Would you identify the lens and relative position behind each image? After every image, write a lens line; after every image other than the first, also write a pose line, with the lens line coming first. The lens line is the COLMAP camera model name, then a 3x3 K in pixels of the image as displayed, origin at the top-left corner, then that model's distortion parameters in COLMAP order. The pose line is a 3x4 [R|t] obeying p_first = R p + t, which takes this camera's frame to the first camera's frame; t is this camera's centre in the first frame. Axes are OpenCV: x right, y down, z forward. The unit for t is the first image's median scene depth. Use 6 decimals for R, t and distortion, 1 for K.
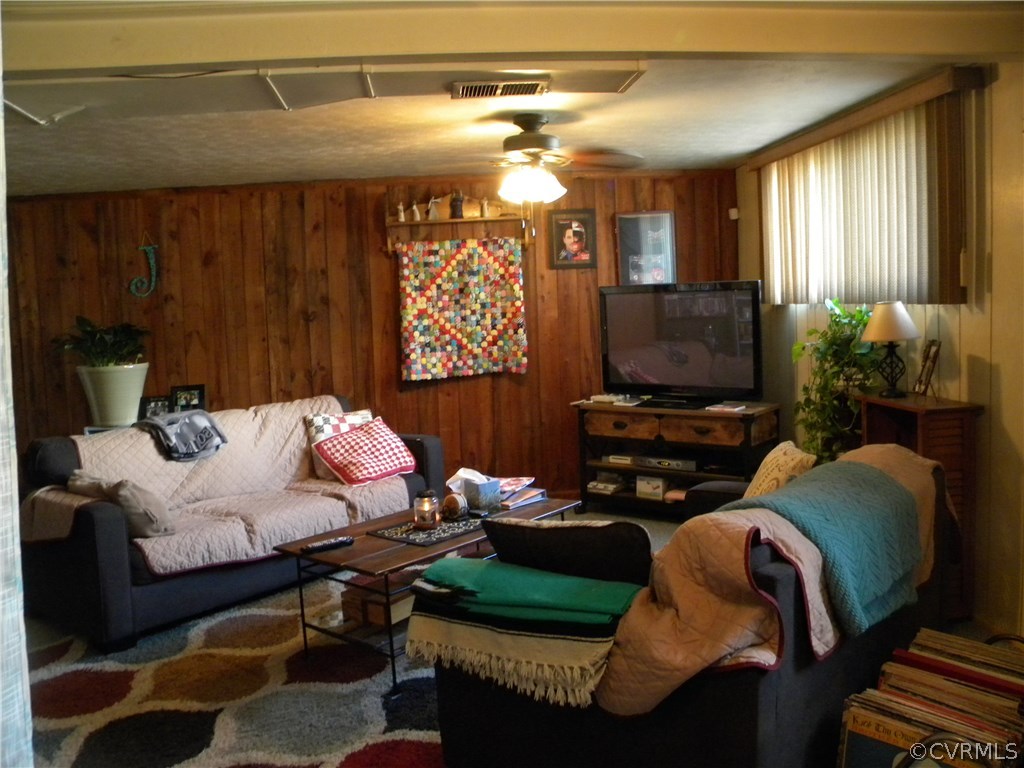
lens RADIAL K [[885.3, 0, 511.8], [0, 885.3, 367.5], [0, 0, 1]] dist [-0.215729, -0.004266]
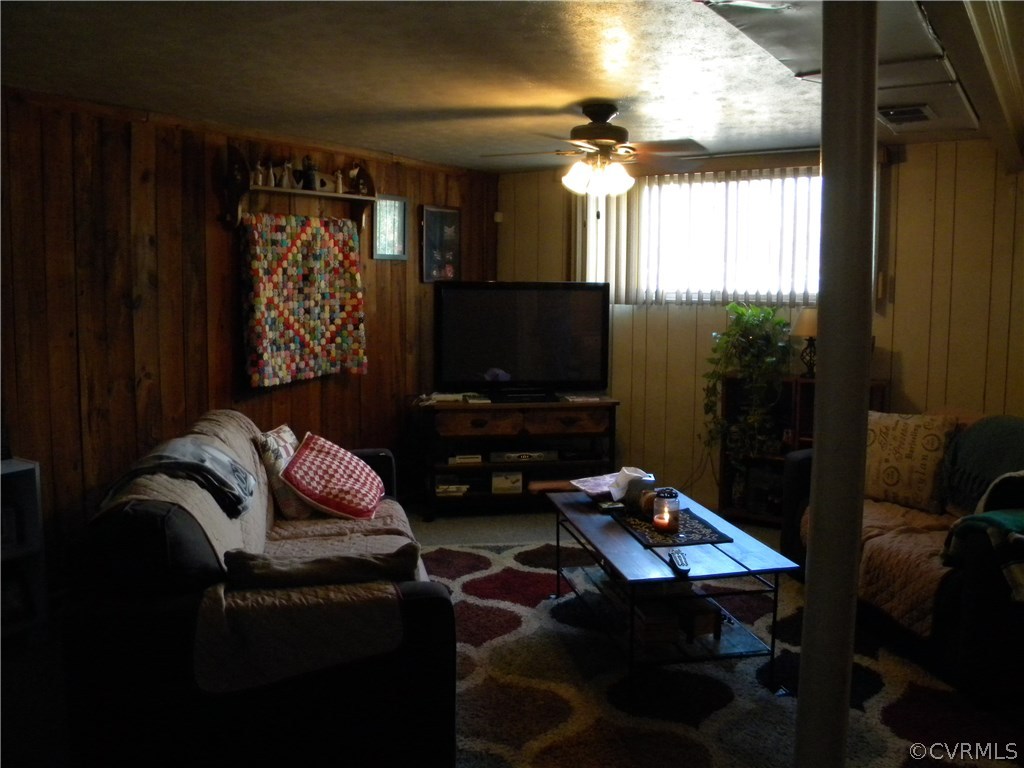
lens RADIAL K [[881.4, 0, 513.2], [0, 881.4, 373.1], [0, 0, 1]] dist [-0.189894, 0.167803]
pose [[0.629886, -0.026640, 0.776230, -0.575731], [0.026883, 0.999561, 0.012490, -0.001434], [-0.776222, 0.013000, 0.630326, 0.329524]]
